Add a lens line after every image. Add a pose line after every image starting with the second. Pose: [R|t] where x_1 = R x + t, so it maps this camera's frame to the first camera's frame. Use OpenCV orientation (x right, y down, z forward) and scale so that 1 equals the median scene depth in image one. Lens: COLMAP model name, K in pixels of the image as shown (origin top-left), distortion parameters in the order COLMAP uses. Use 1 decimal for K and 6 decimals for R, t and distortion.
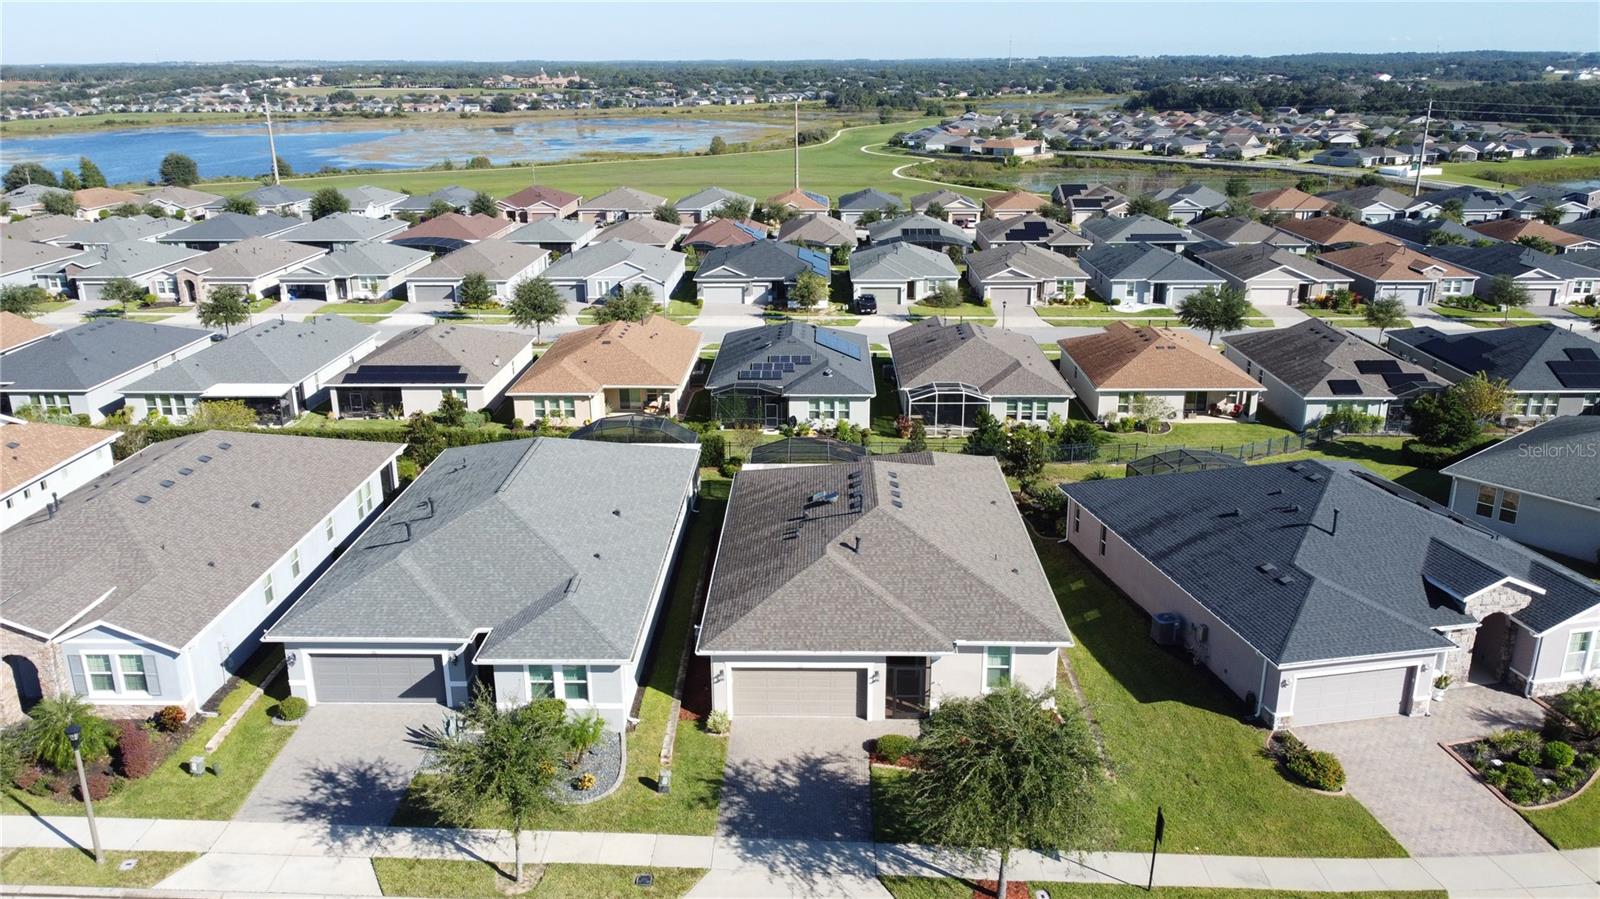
lens RADIAL K [[1207.9, 0, 800.0], [0, 1207.9, 449.5], [0, 0, 1]] dist [0.008583, -0.020575]
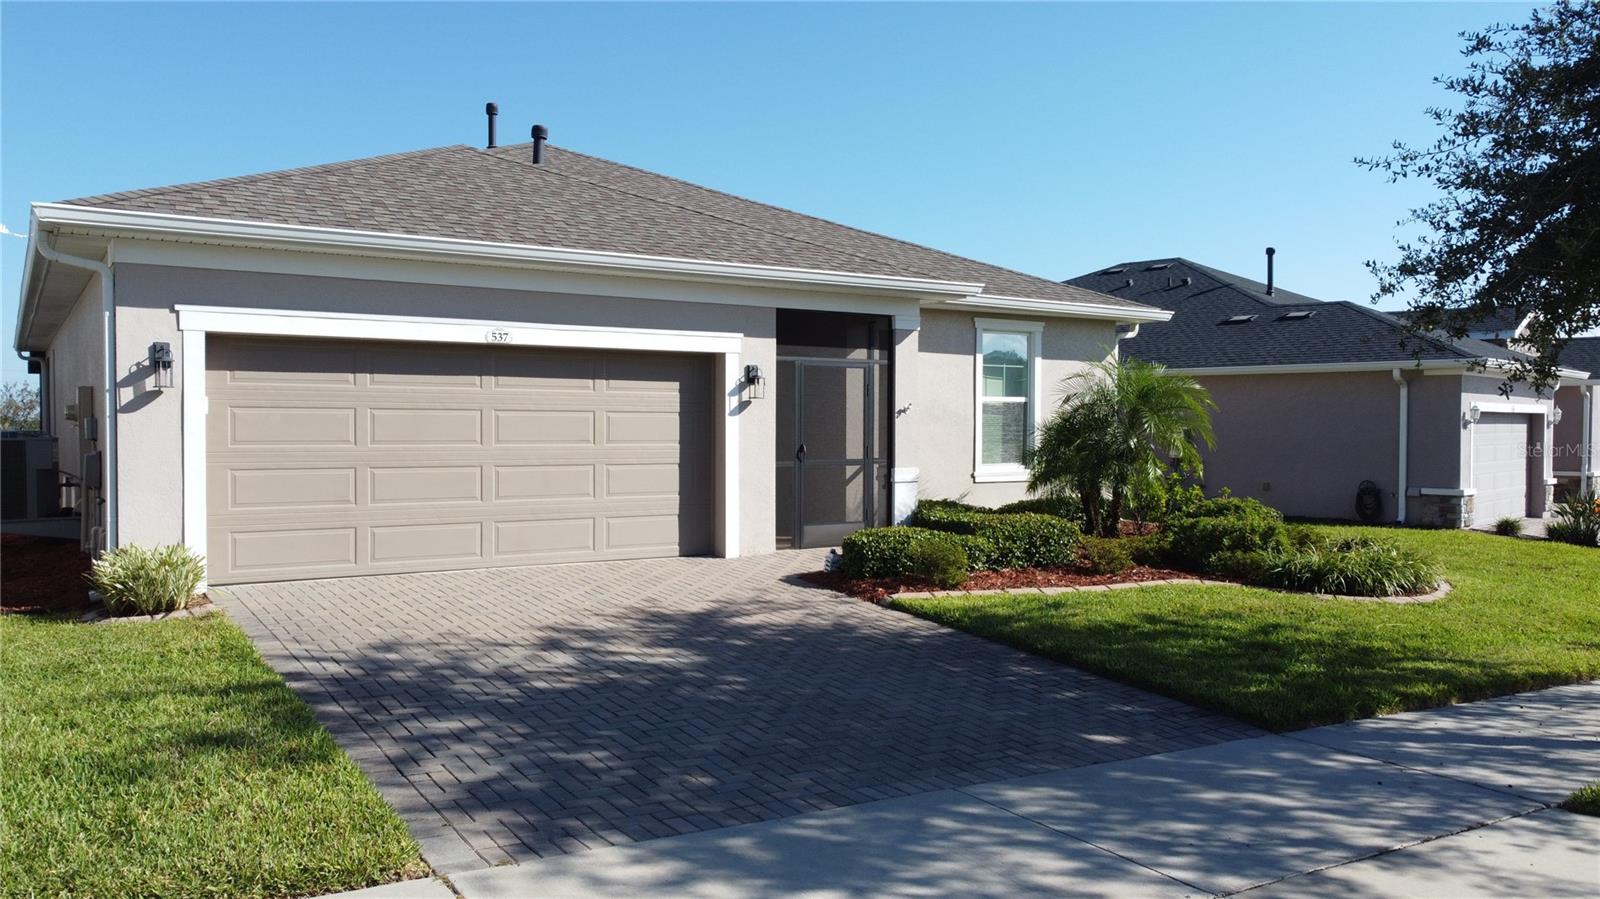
lens RADIAL K [[1213.2, 0, 800.0], [0, 1213.2, 449.5], [0, 0, 1]] dist [0.002980, 0.007686]
pose [[0.821673, -0.003202, 0.569950, -0.028849], [0.166861, 0.957522, -0.235177, 0.082709], [-0.544987, 0.288341, 0.787305, 0.230296]]
